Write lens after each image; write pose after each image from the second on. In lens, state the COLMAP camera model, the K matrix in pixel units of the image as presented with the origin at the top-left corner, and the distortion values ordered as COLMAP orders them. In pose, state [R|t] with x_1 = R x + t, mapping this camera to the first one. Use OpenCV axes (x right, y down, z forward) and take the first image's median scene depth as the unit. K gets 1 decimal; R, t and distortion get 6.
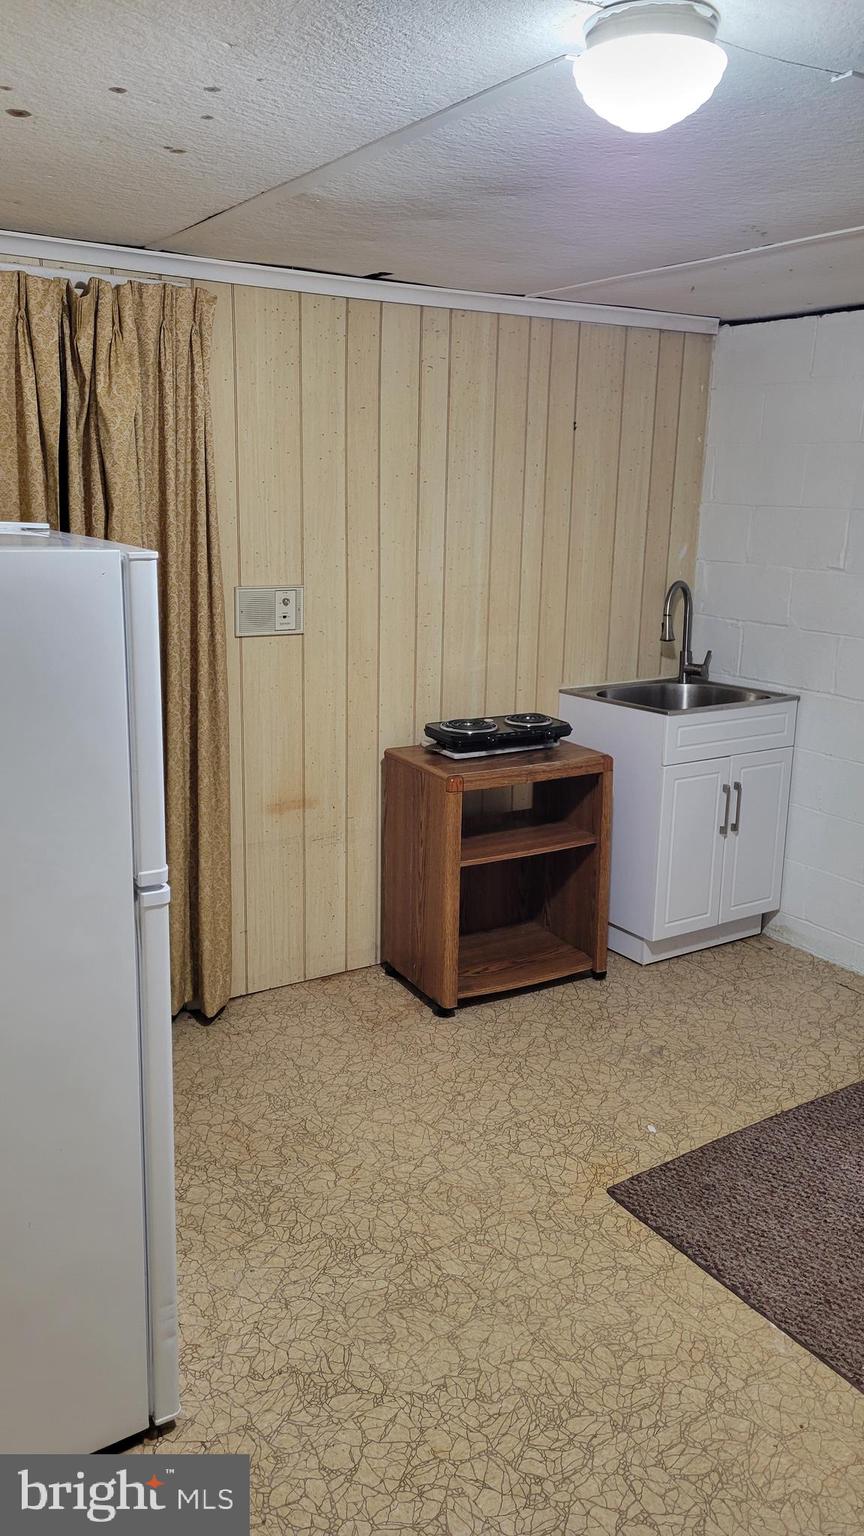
lens RADIAL K [[1153.8, 0, 426.8], [0, 1153.8, 762.1], [0, 0, 1]] dist [0.027220, -0.034998]
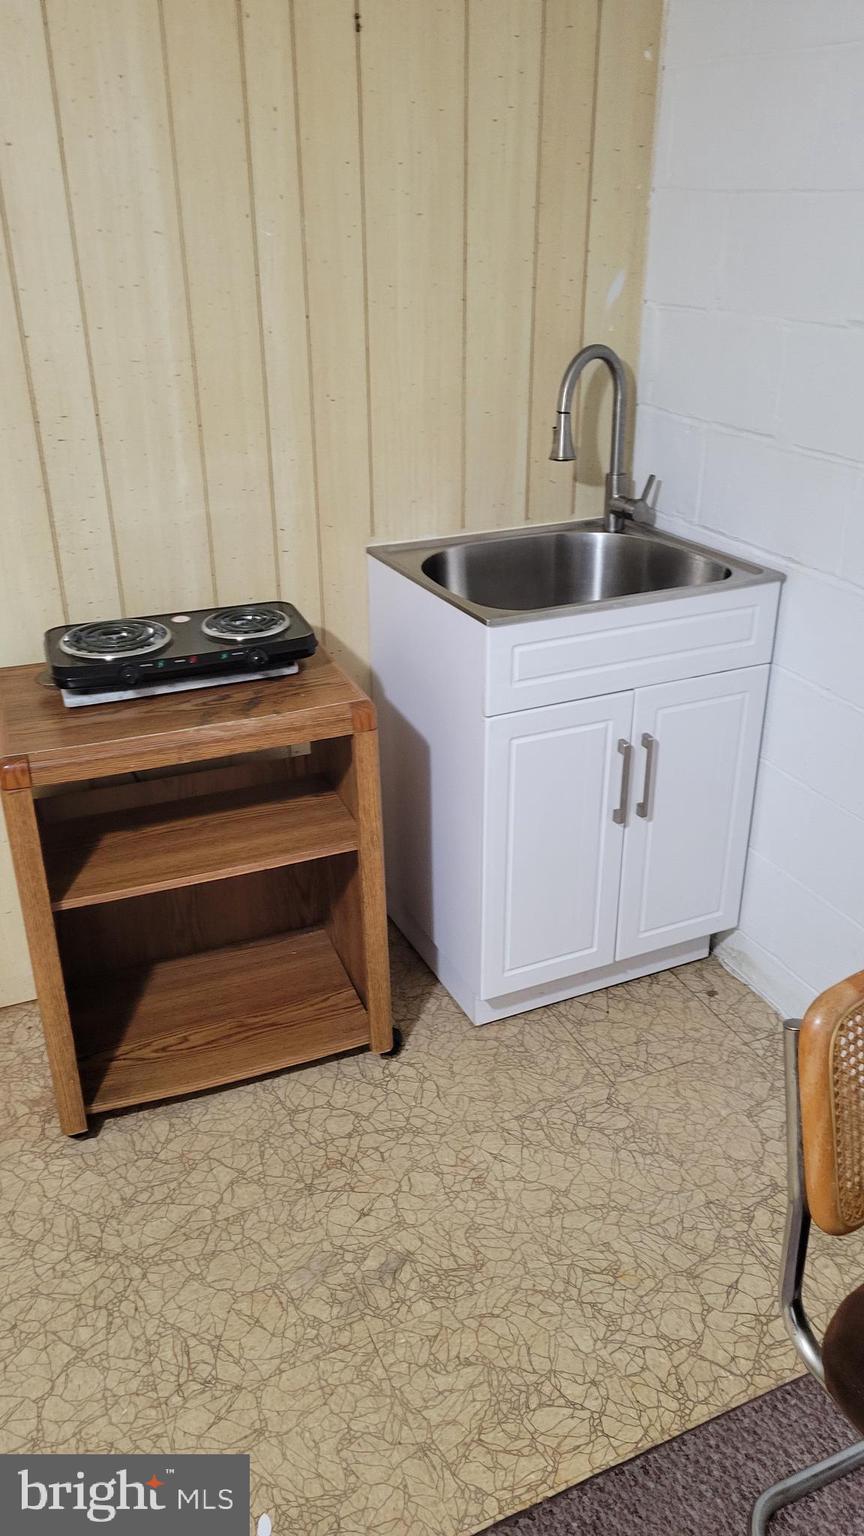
lens RADIAL K [[1153.8, 0, 437.1], [0, 1153.8, 770.6], [0, 0, 1]] dist [0.027220, -0.034998]
pose [[0.990743, 0.042684, -0.128863, 0.239241], [-0.013538, 0.975614, 0.219076, -0.084819], [0.135071, -0.215303, 0.967161, 0.446888]]
